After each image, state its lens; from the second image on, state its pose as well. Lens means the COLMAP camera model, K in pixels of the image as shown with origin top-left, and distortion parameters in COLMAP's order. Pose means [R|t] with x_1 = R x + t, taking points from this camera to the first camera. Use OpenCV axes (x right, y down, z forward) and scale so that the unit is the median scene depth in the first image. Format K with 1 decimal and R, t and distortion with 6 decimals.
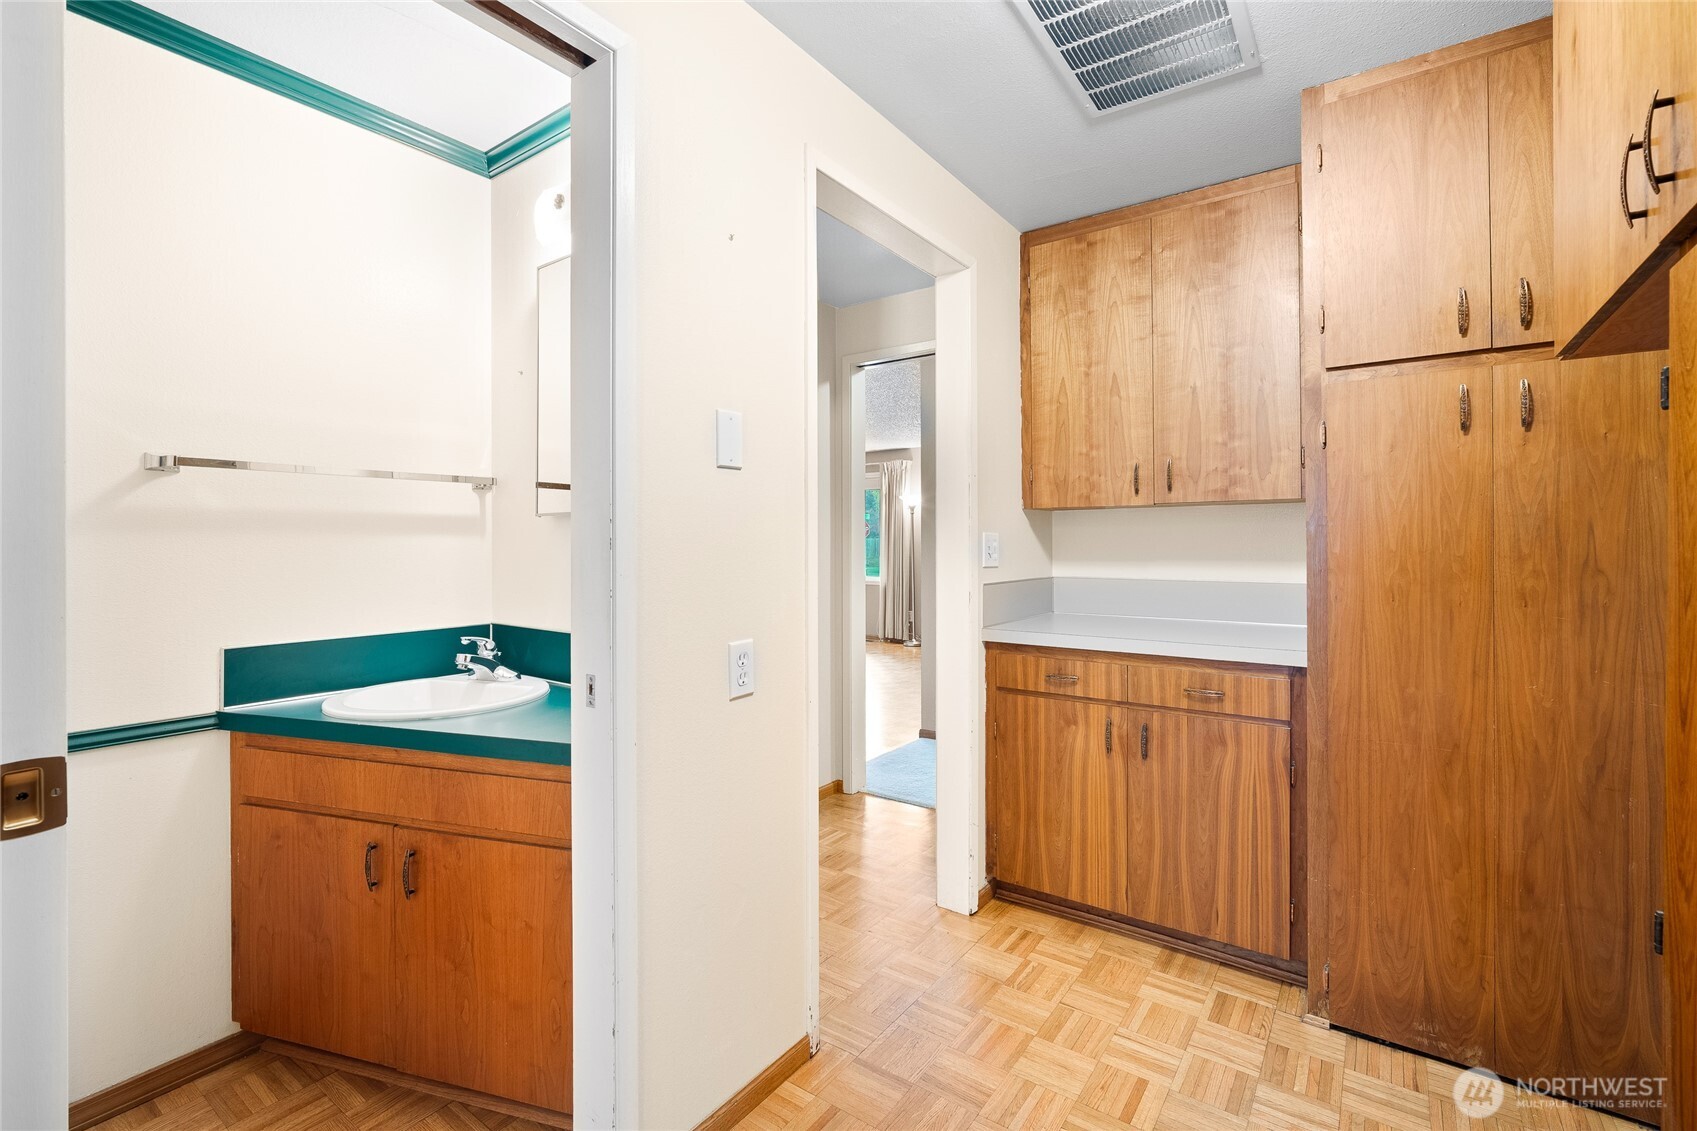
lens RADIAL K [[758.1, 0, 850.1], [0, 758.1, 534.6], [0, 0, 1]] dist [-0.005853, -0.000282]
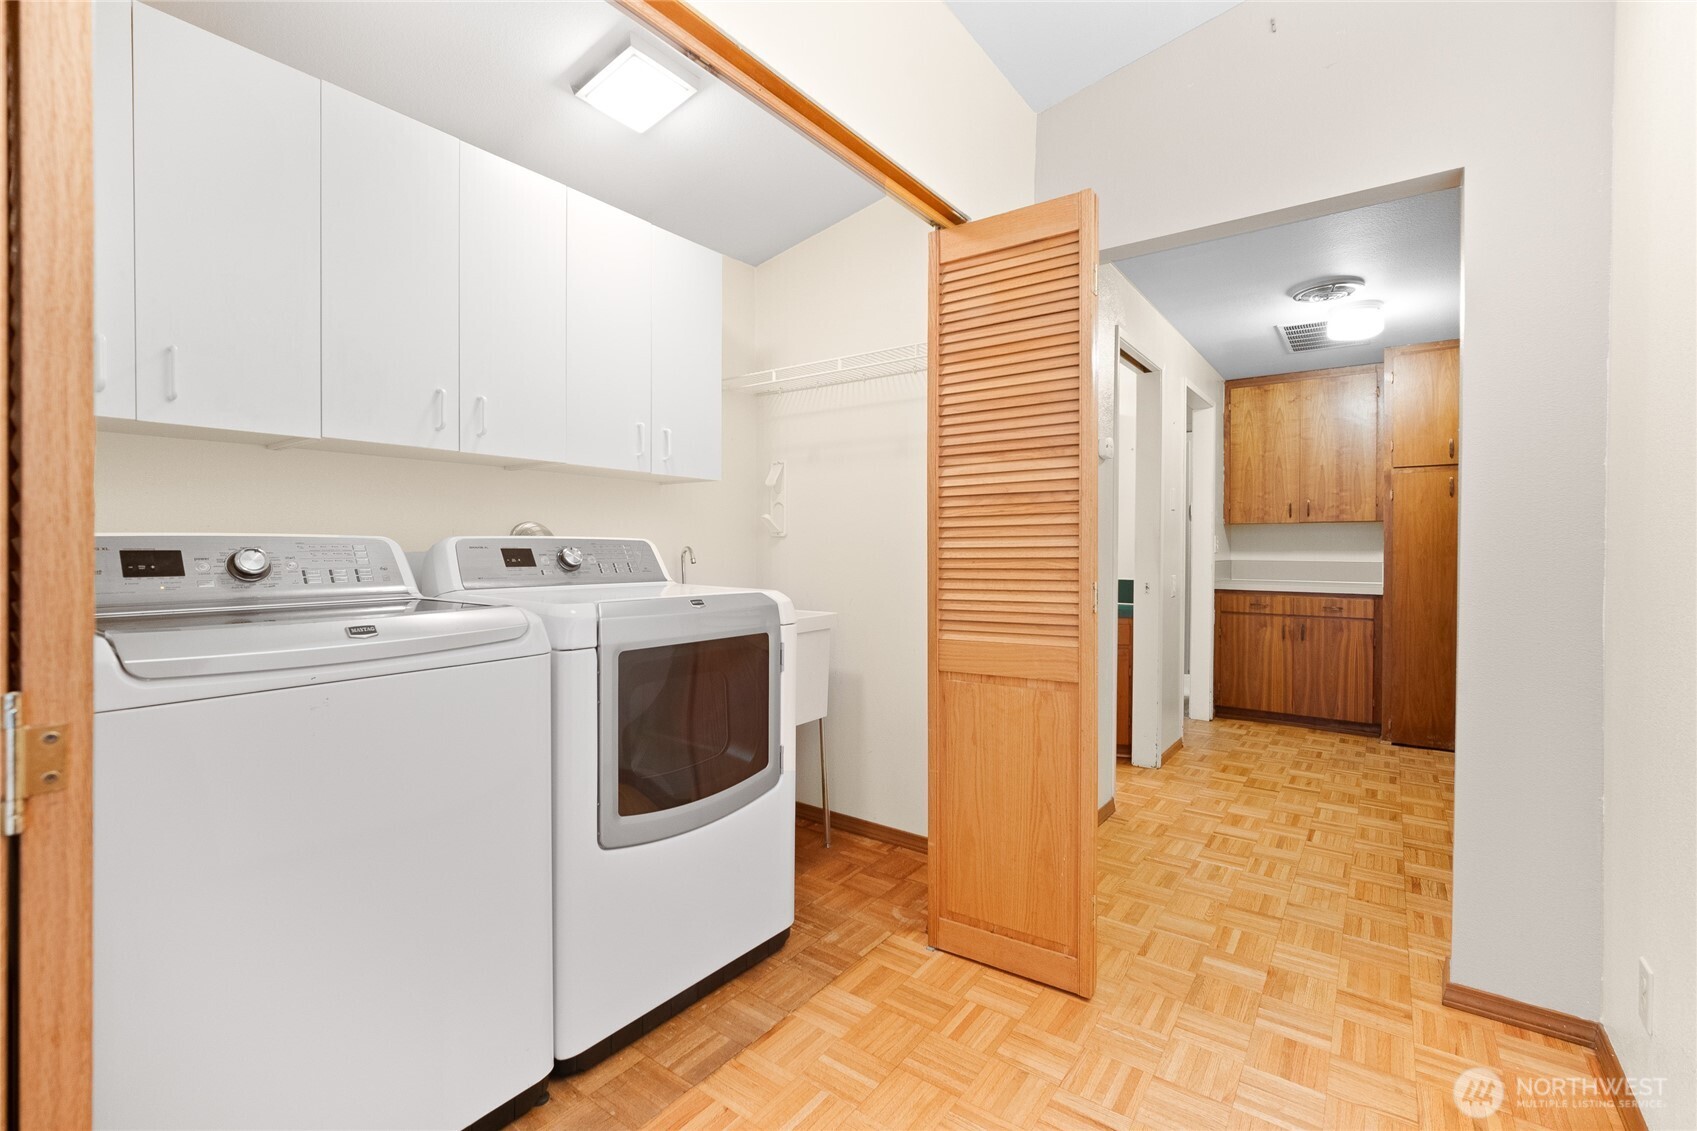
lens RADIAL K [[739.2, 0, 850.1], [0, 739.2, 544.6], [0, 0, 1]] dist [-0.014243, 0.005066]
pose [[0.999689, 0.010449, -0.022650, -0.836913], [-0.010352, 0.999937, 0.004366, 0.025860], [0.022694, -0.004130, 0.999734, -1.102313]]
